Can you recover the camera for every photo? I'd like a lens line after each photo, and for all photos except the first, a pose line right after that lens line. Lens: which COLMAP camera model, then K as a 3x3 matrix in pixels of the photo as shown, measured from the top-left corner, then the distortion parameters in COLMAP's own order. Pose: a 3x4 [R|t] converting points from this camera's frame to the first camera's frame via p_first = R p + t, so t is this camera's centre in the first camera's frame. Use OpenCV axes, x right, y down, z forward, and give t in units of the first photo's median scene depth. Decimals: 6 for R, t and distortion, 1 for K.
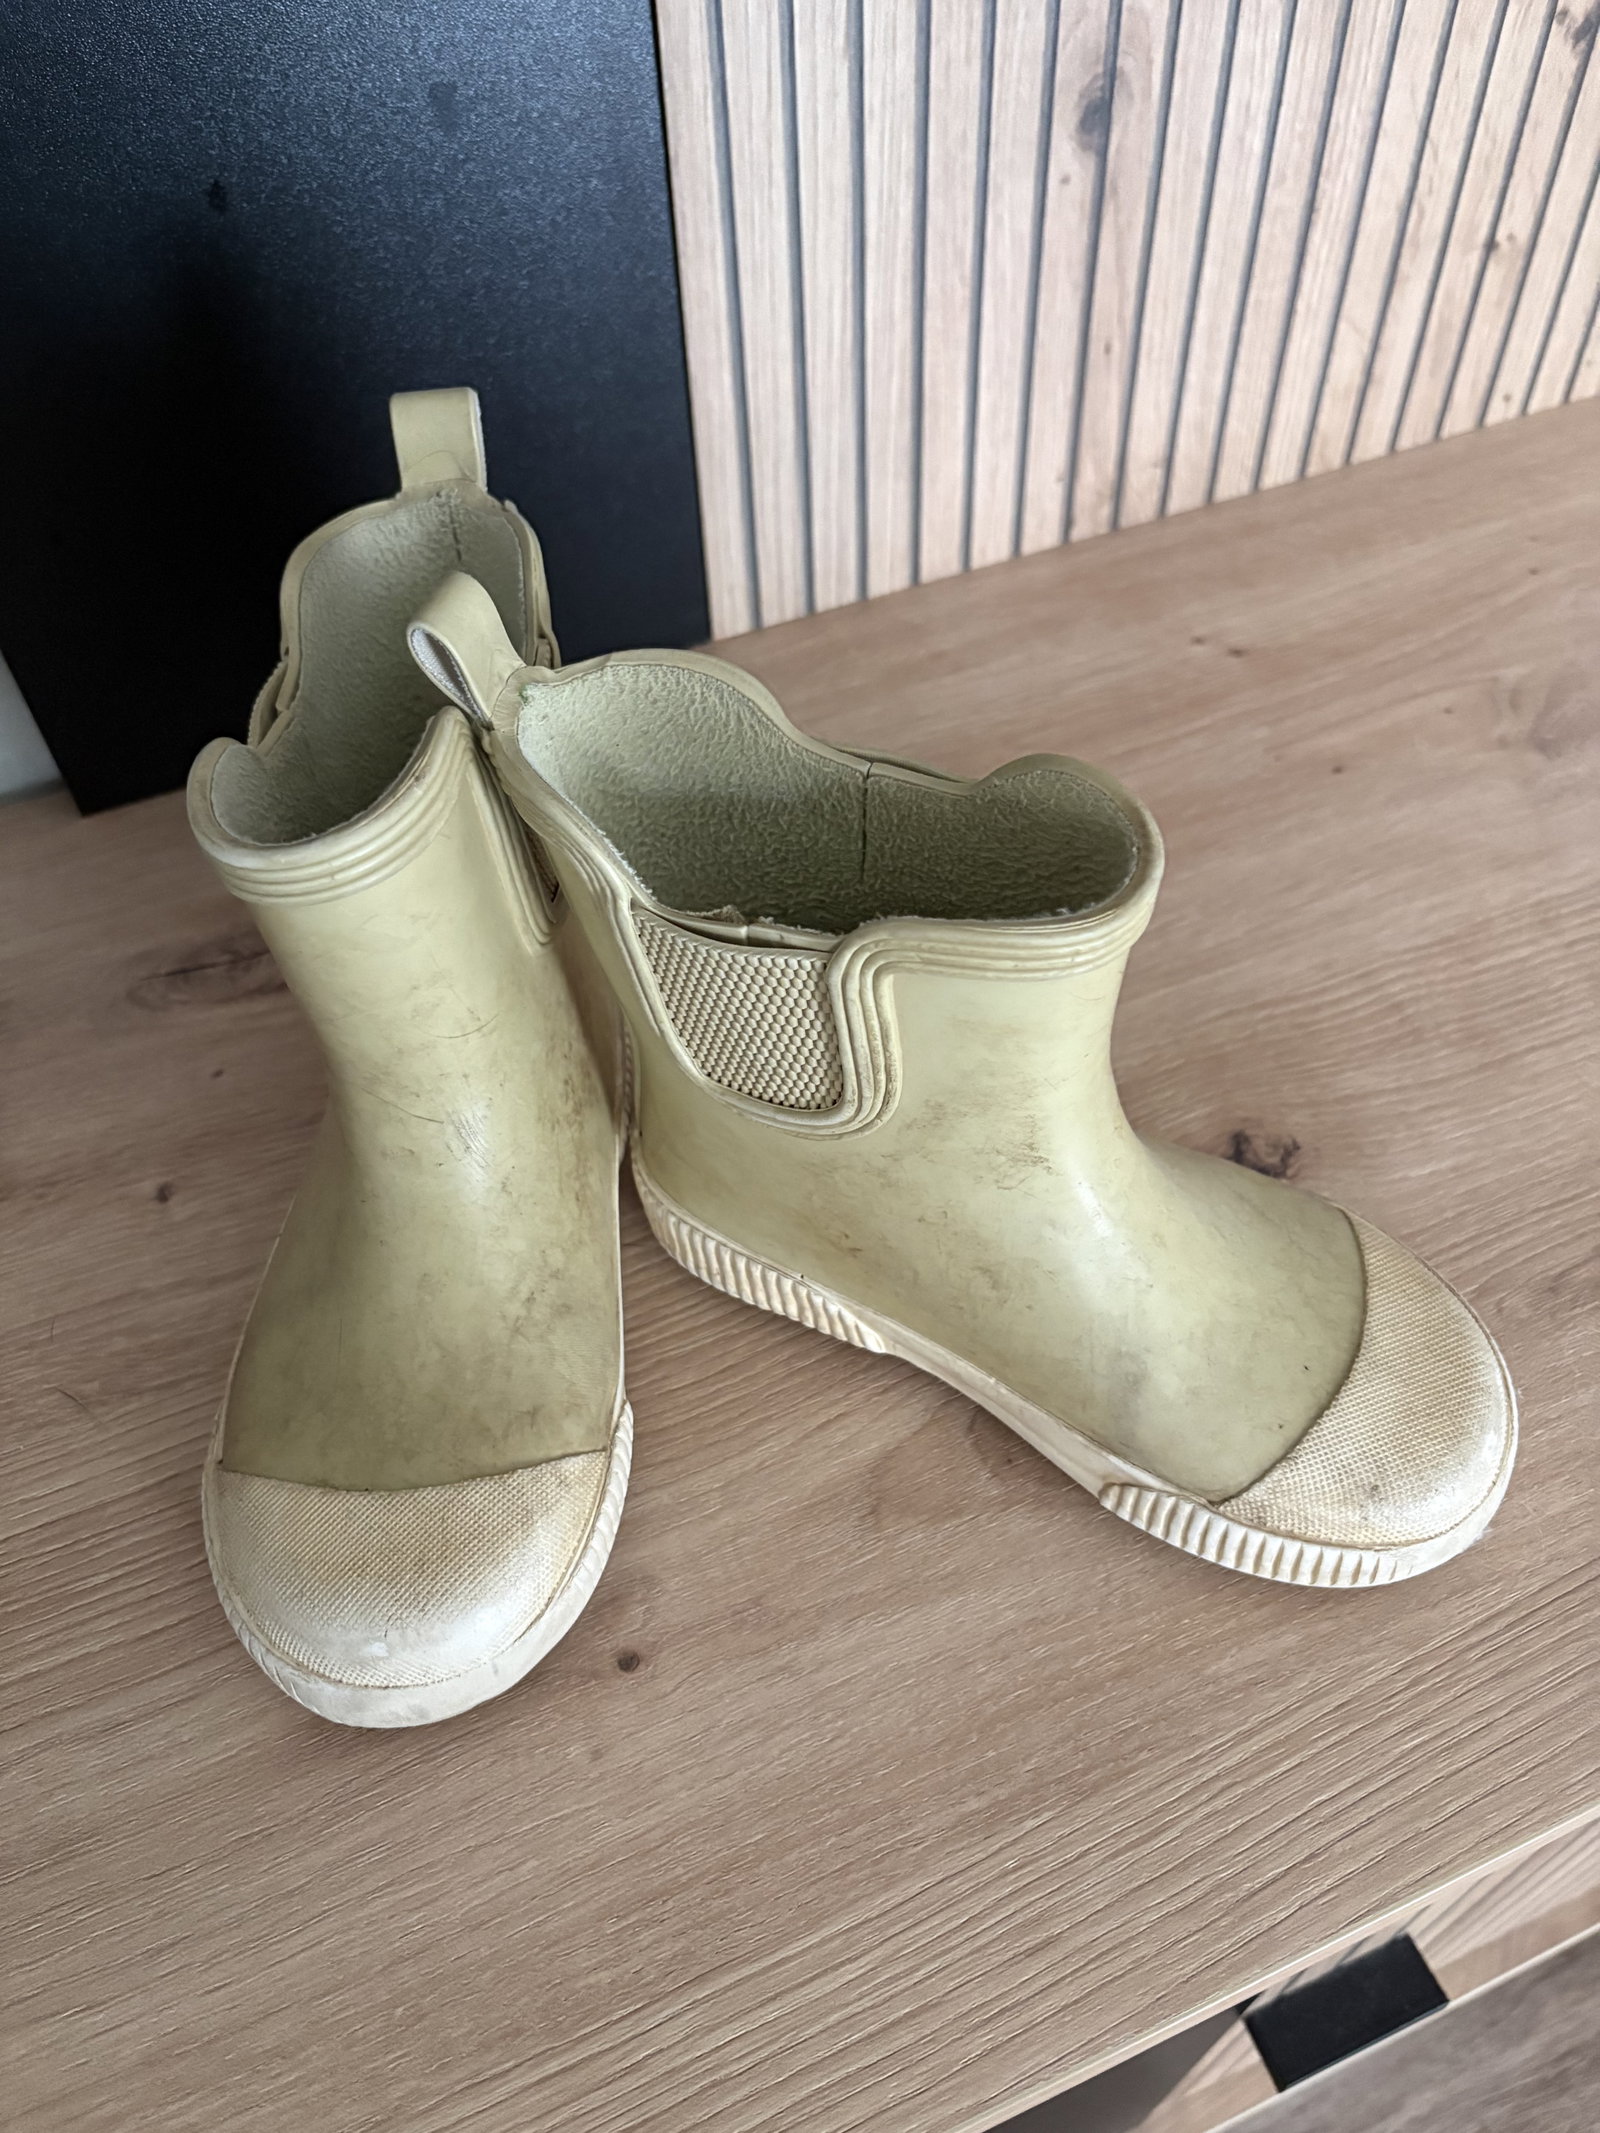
lens RADIAL K [[1602.8, 0, 800.0], [0, 1602.8, 1066.5], [0, 0, 1]] dist [-0.020134, 0.006919]
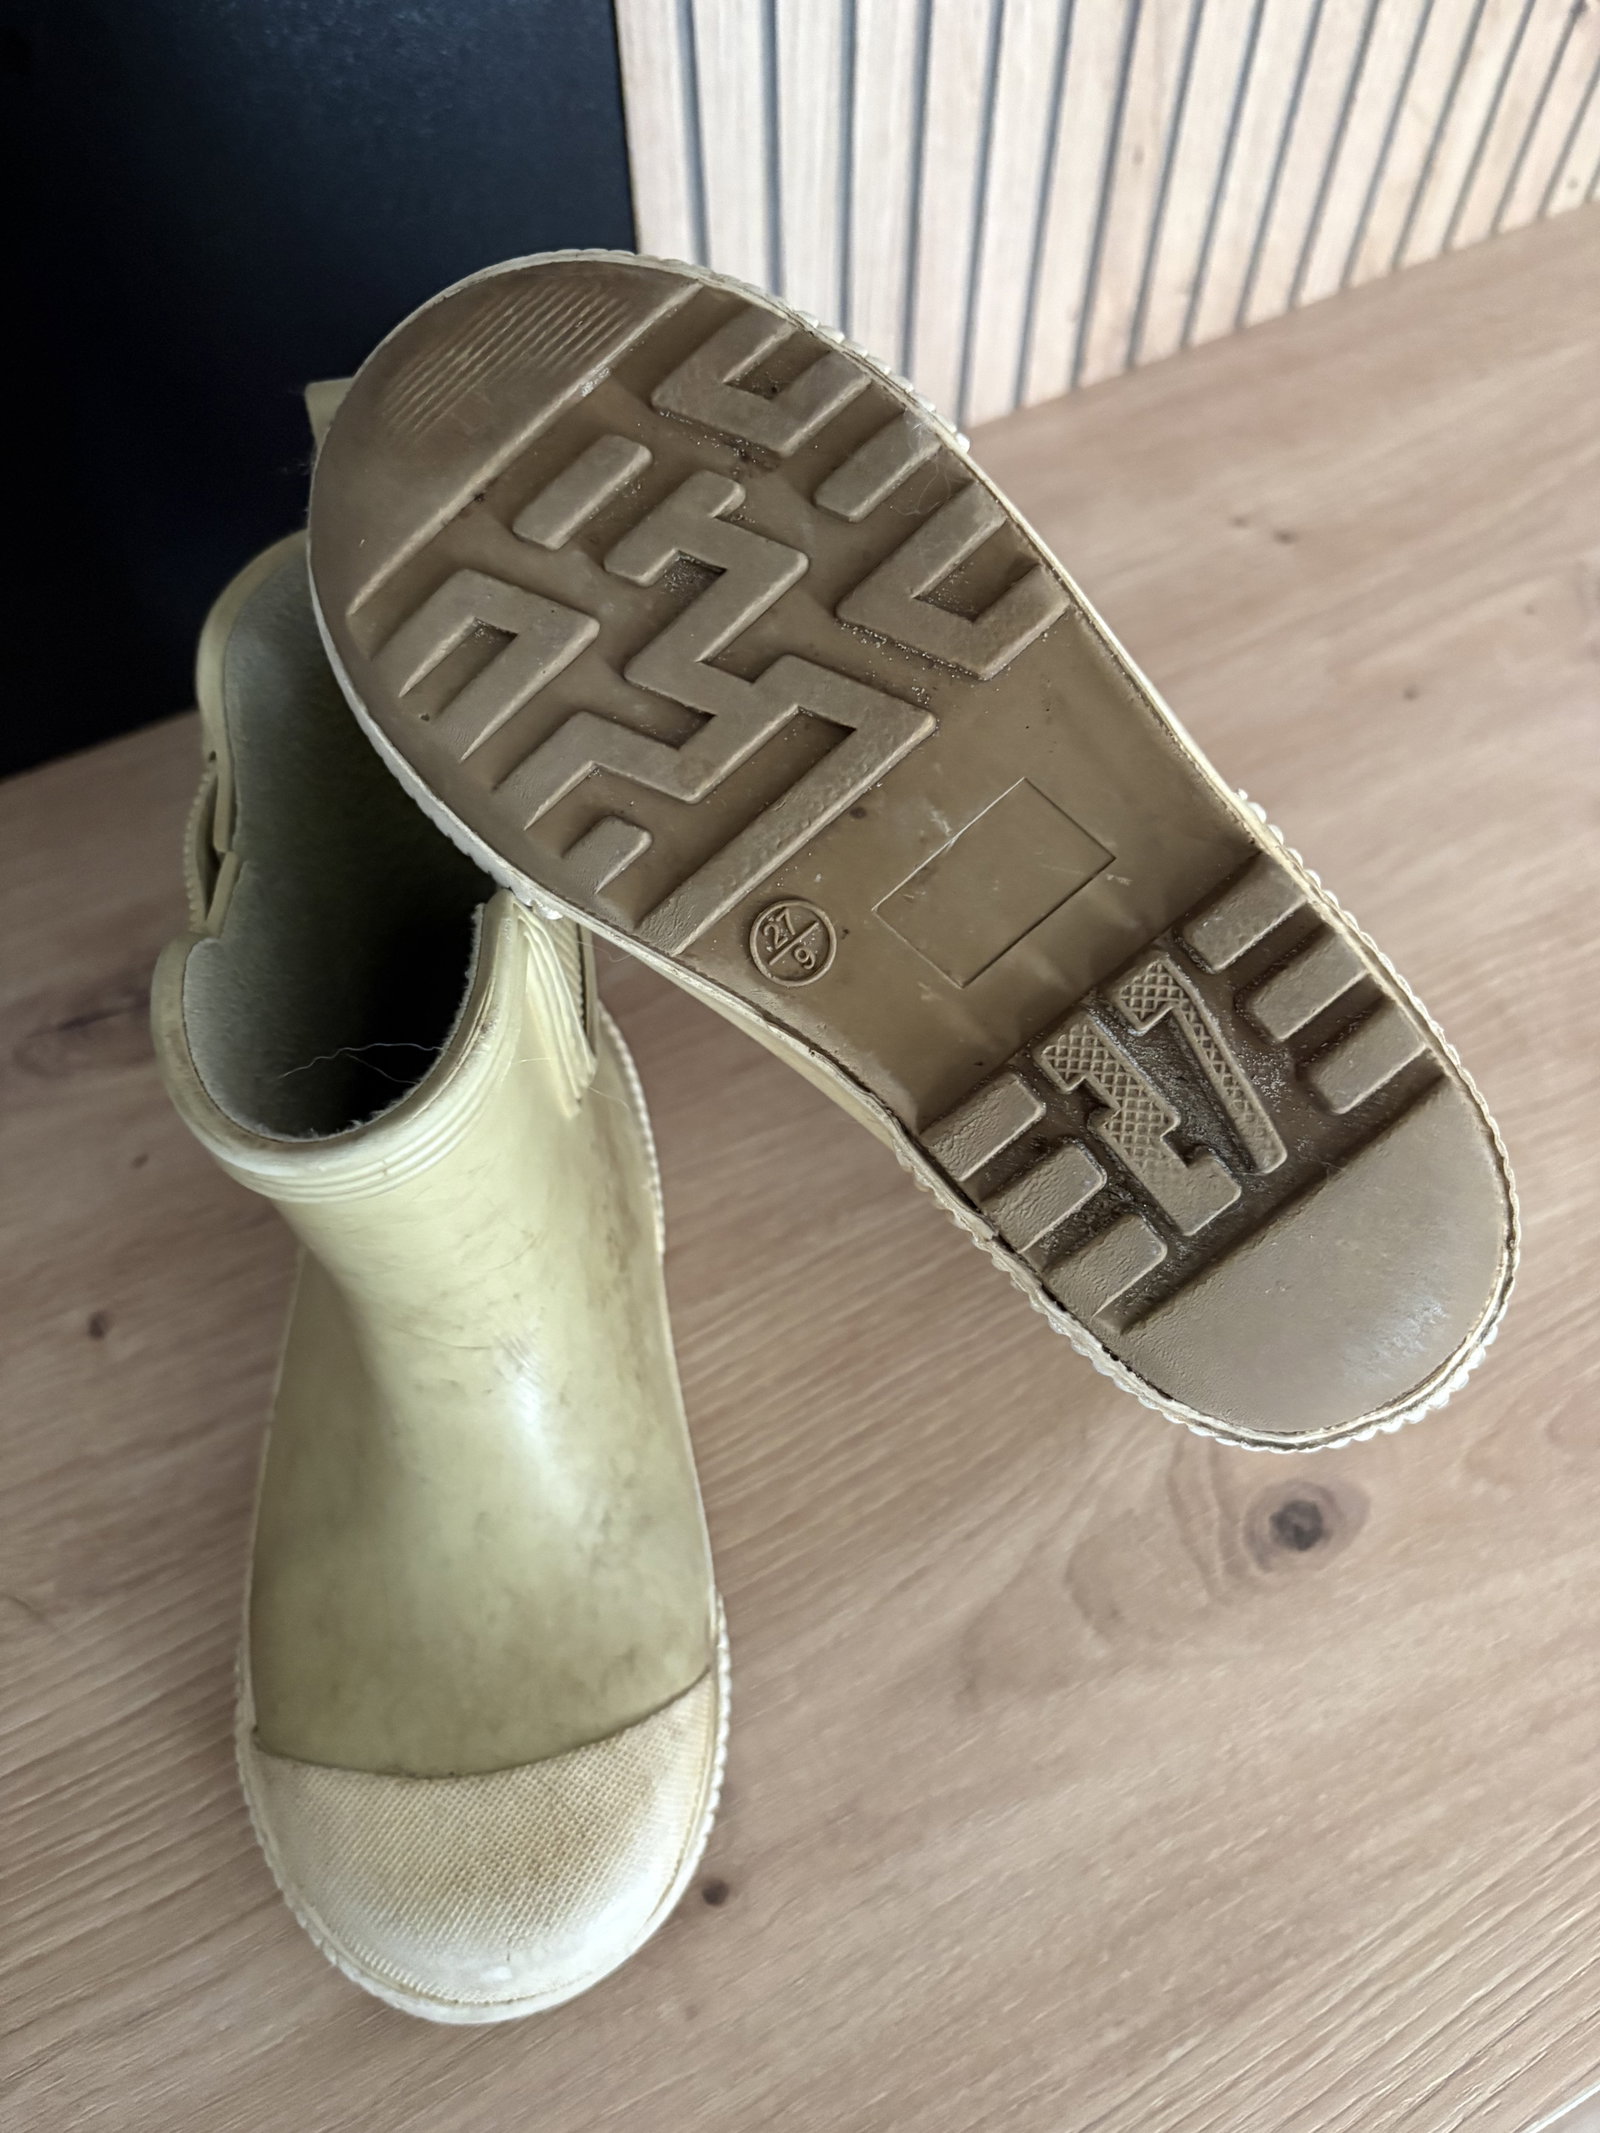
lens RADIAL K [[1616.8, 0, 800.0], [0, 1616.8, 1066.5], [0, 0, 1]] dist [0.019024, -0.052863]
pose [[0.996386, -0.055082, 0.064653, -0.093067], [0.042380, 0.982092, 0.183572, -0.246759], [-0.073606, -0.180169, 0.980878, 0.192964]]
